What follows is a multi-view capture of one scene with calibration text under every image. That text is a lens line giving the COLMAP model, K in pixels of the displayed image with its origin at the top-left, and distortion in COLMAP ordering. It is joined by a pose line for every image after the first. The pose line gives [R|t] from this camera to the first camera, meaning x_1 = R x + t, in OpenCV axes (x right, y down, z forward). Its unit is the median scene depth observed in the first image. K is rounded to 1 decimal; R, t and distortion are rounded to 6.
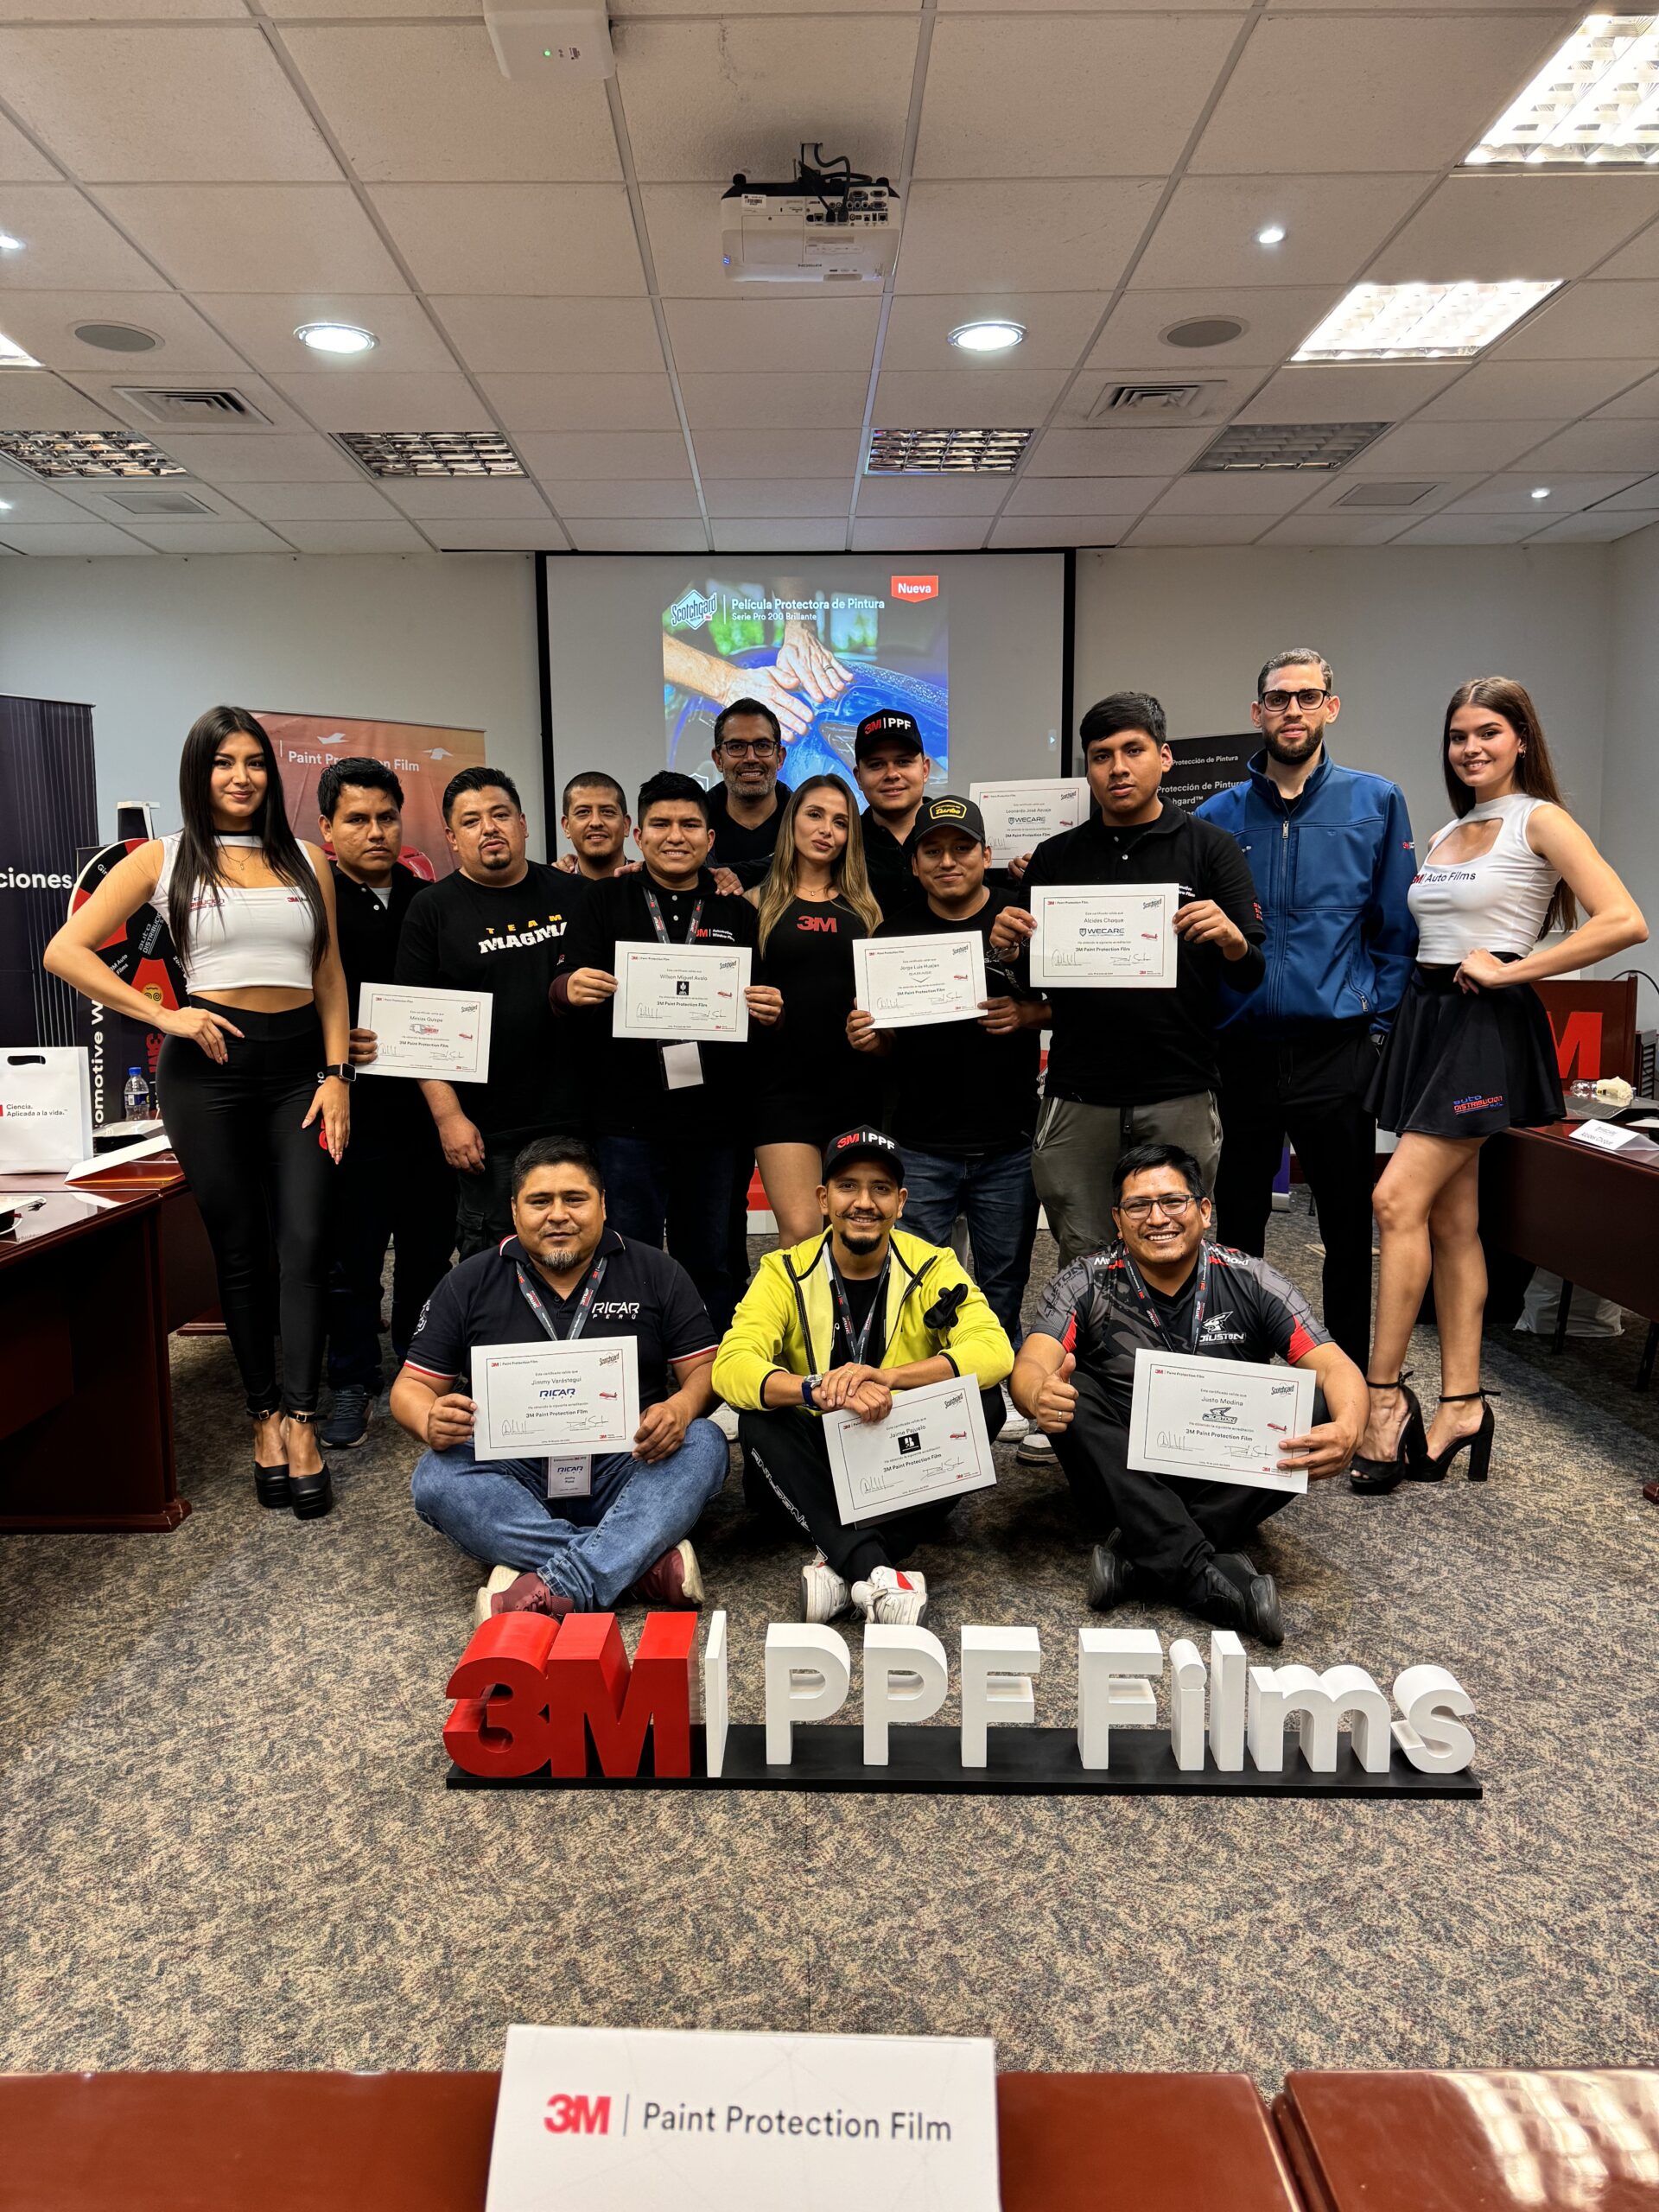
lens RADIAL K [[1610.1, 0, 829.5], [0, 1610.1, 1106.0], [0, 0, 1]] dist [0.033828, -0.053509]
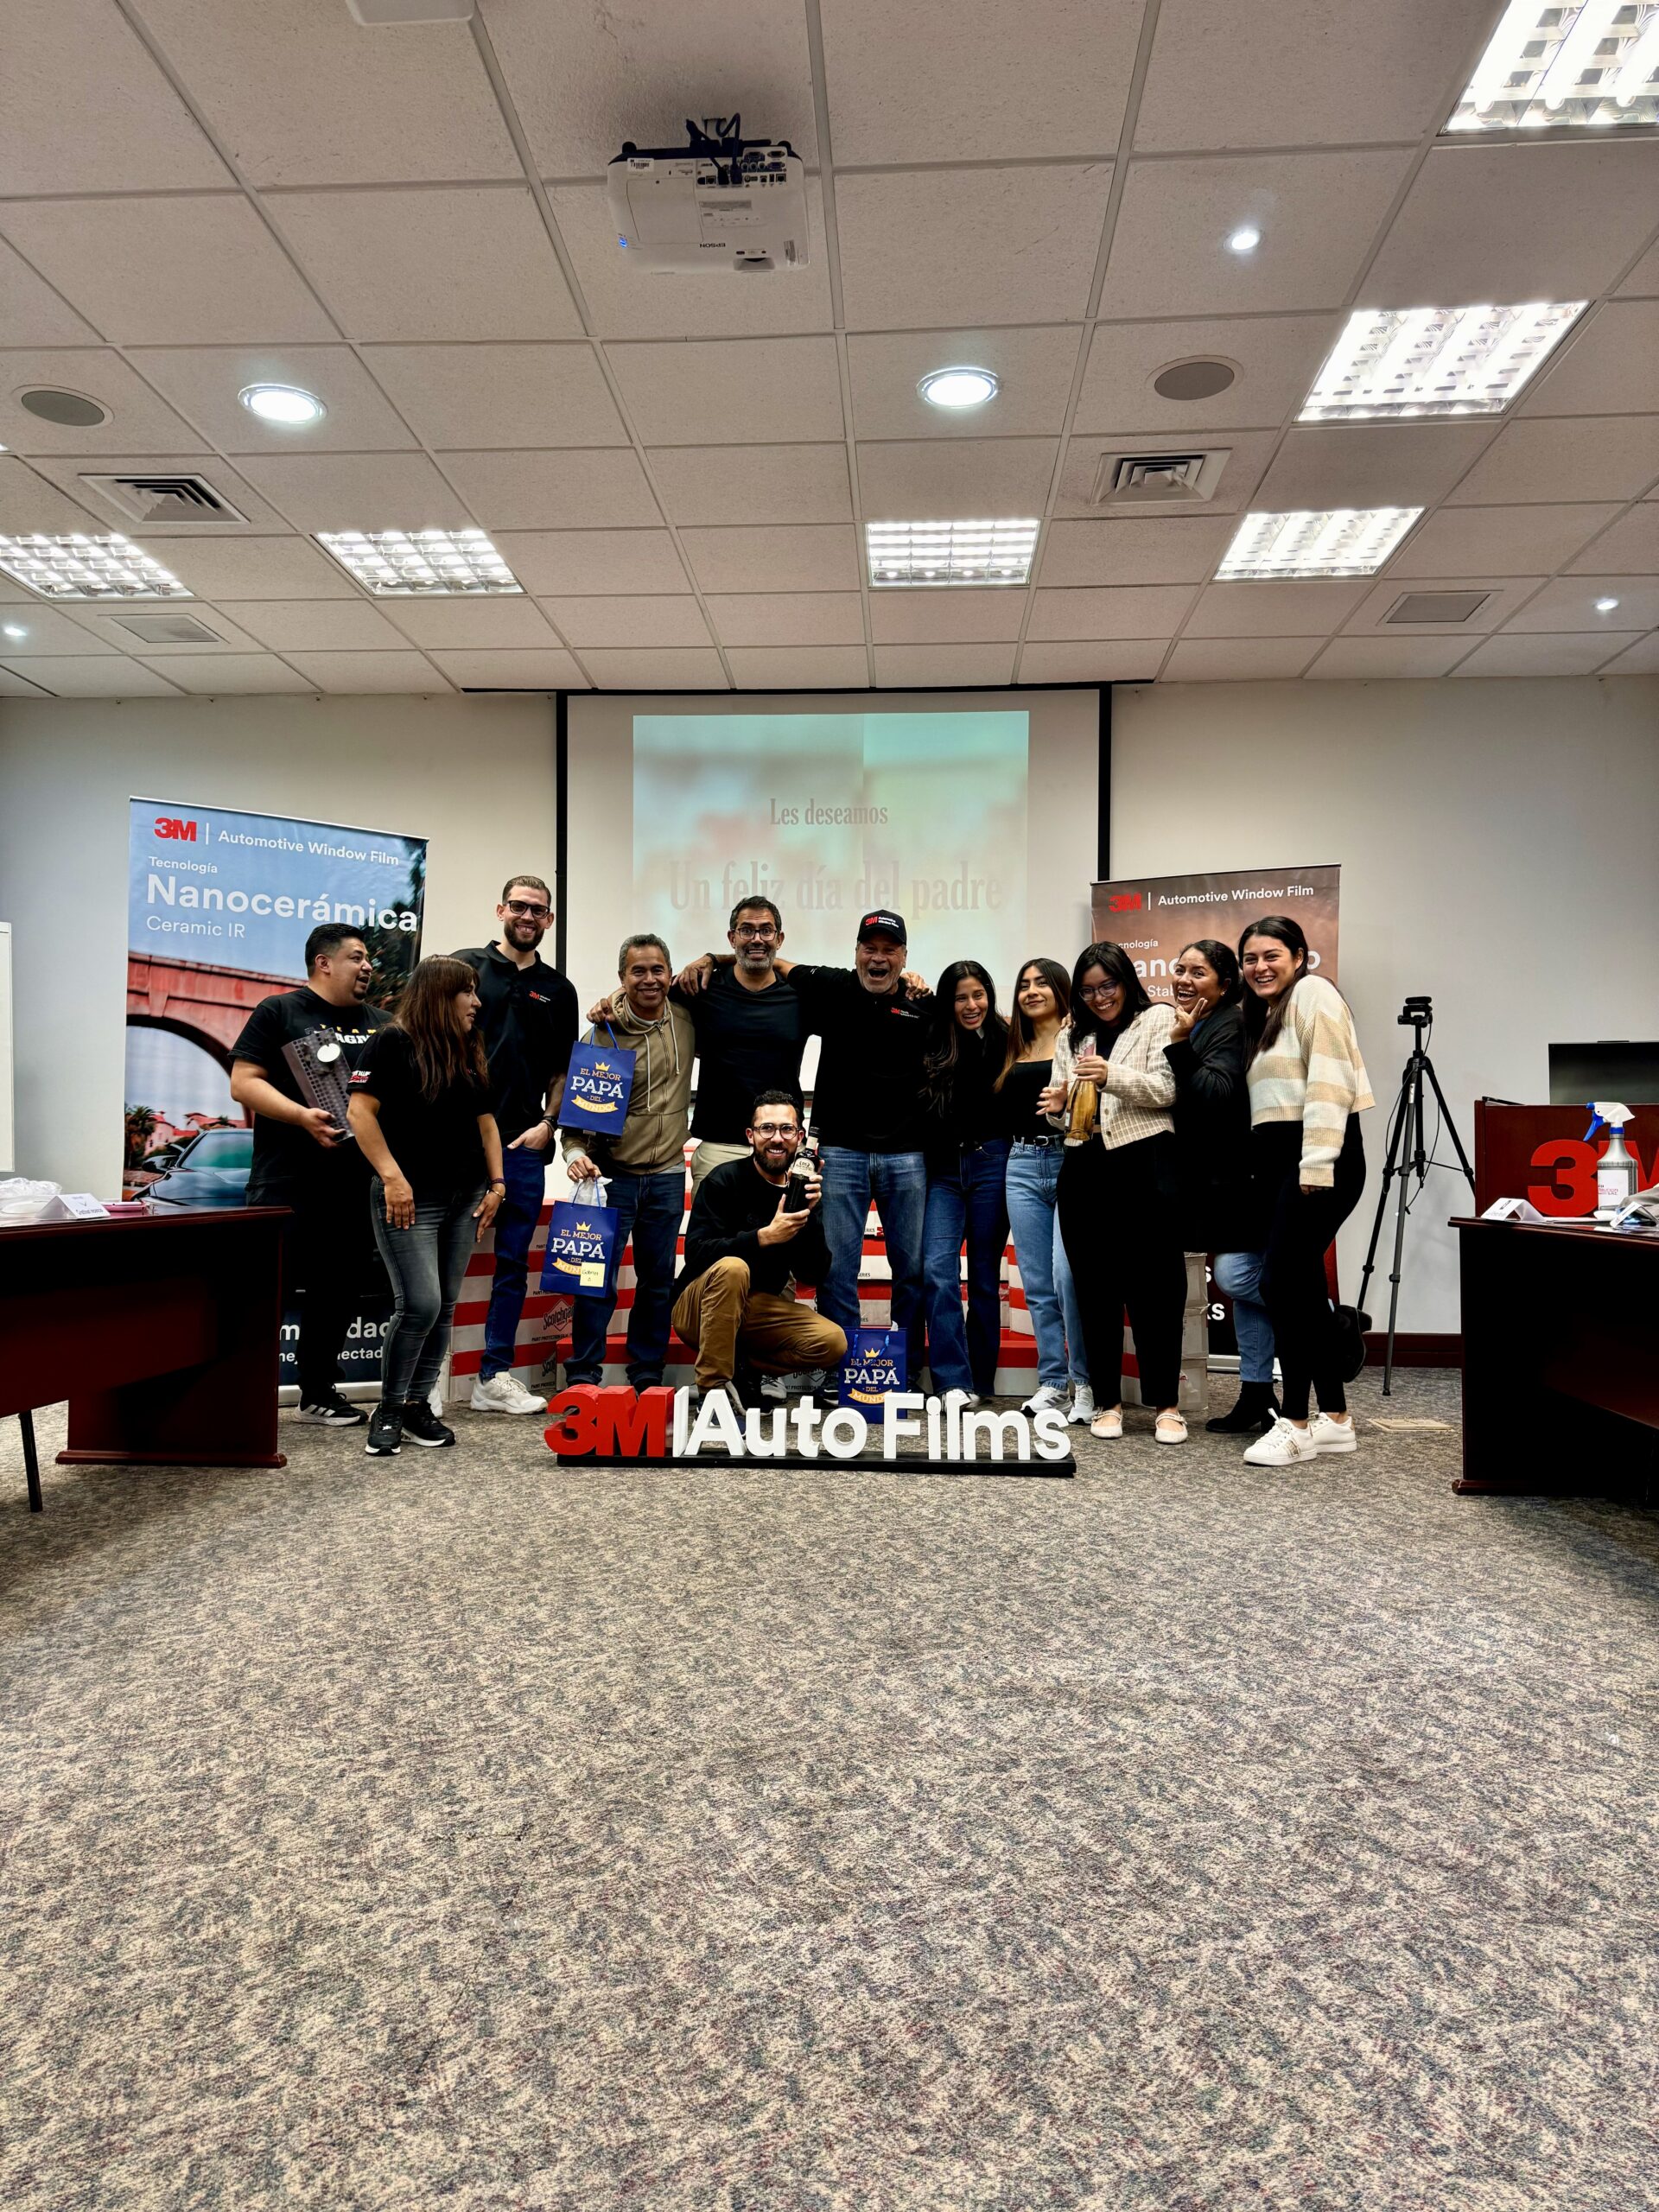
lens RADIAL K [[1593.7, 0, 829.5], [0, 1593.7, 1106.0], [0, 0, 1]] dist [0.040105, -0.043275]
pose [[0.996462, 0.012251, -0.083148, 0.160531], [-0.024732, 0.988257, -0.150785, 0.117091], [0.080324, 0.152308, 0.985064, 0.214648]]
